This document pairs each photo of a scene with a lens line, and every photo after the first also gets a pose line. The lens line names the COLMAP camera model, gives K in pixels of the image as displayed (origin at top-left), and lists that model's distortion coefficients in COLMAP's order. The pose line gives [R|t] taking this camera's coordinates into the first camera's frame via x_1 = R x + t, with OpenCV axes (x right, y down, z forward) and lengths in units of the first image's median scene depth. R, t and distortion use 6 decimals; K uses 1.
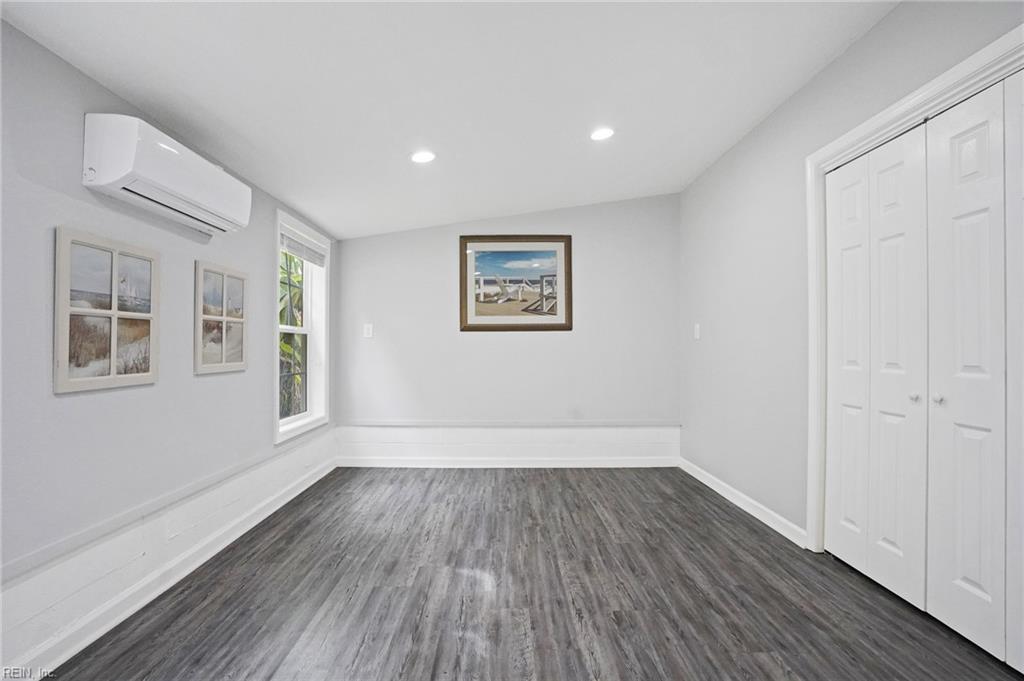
lens RADIAL K [[495.4, 0, 512.0], [0, 495.4, 340.5], [0, 0, 1]] dist [-0.073975, 0.033987]
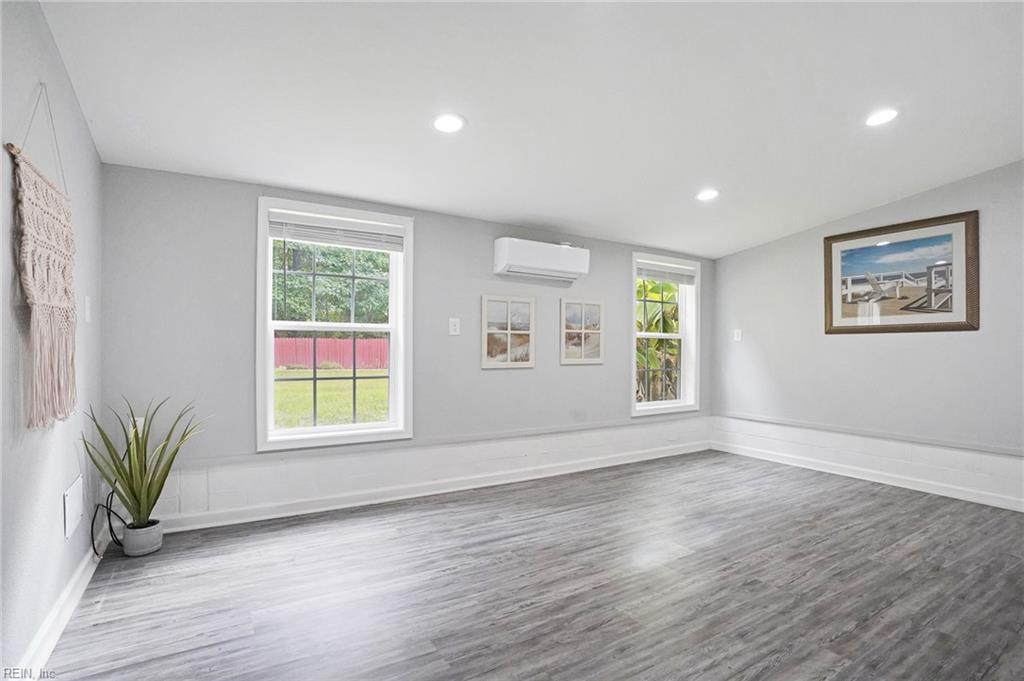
lens RADIAL K [[495.4, 0, 512.0], [0, 495.4, 340.5], [0, 0, 1]] dist [-0.073975, 0.033987]
pose [[0.523681, -0.008000, -0.851877, 0.543295], [0.004809, 0.999968, -0.006434, -0.003255], [0.851901, -0.000727, 0.523702, -0.058208]]
